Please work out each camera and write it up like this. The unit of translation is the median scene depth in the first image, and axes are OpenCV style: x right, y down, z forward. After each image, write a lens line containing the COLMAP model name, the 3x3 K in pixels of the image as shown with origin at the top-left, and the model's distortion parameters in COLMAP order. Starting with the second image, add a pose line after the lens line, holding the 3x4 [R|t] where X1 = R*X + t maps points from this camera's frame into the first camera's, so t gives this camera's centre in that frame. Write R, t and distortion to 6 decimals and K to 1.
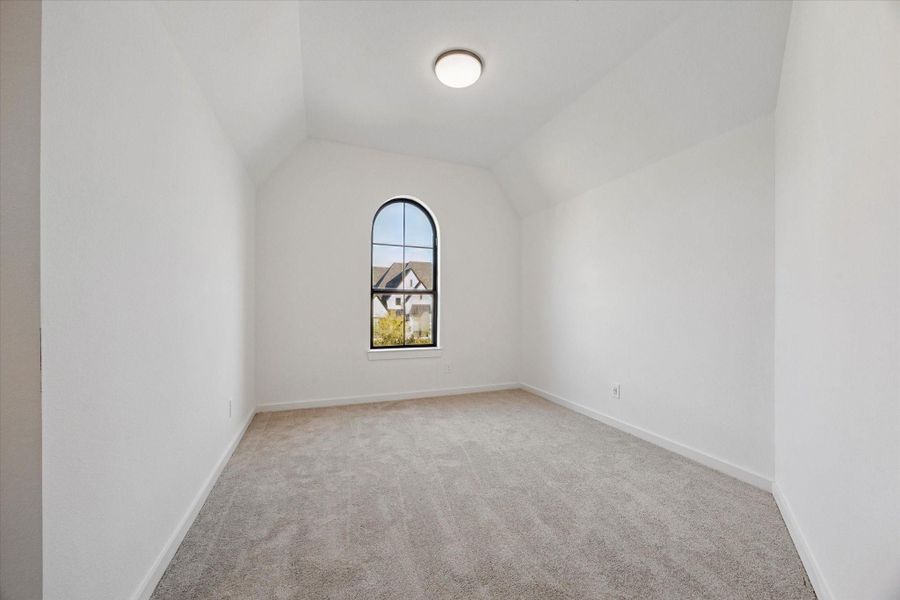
lens RADIAL K [[347.9, 0, 451.9], [0, 347.9, 304.9], [0, 0, 1]] dist [0.000370, -0.000055]
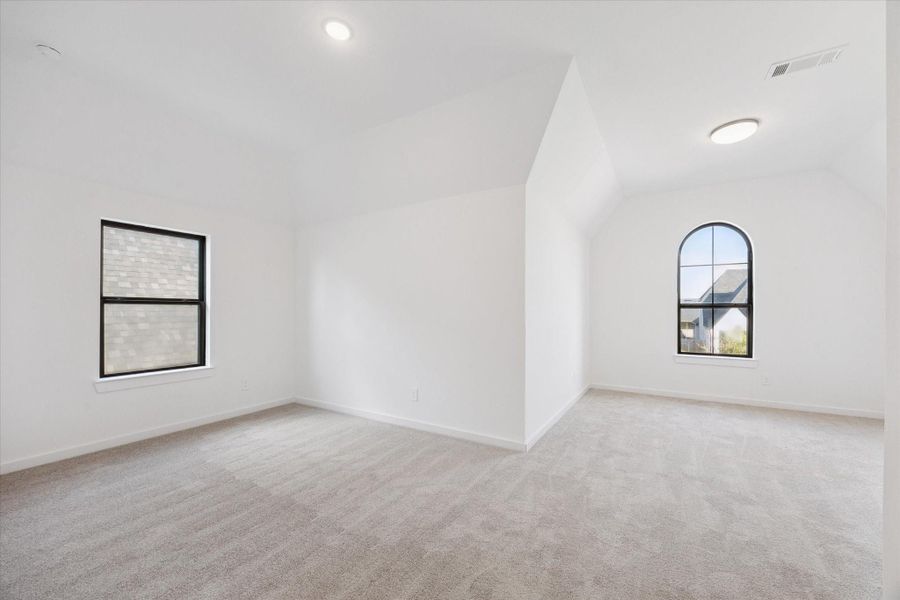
lens RADIAL K [[347.9, 0, 465.6], [0, 347.9, 315.1], [0, 0, 1]] dist [0.000370, -0.000055]
pose [[0.635607, -0.000084, -0.772013, 0.334410], [-0.000357, 1.000000, -0.000403, -0.011261], [0.772013, 0.000532, 0.635607, -0.491865]]
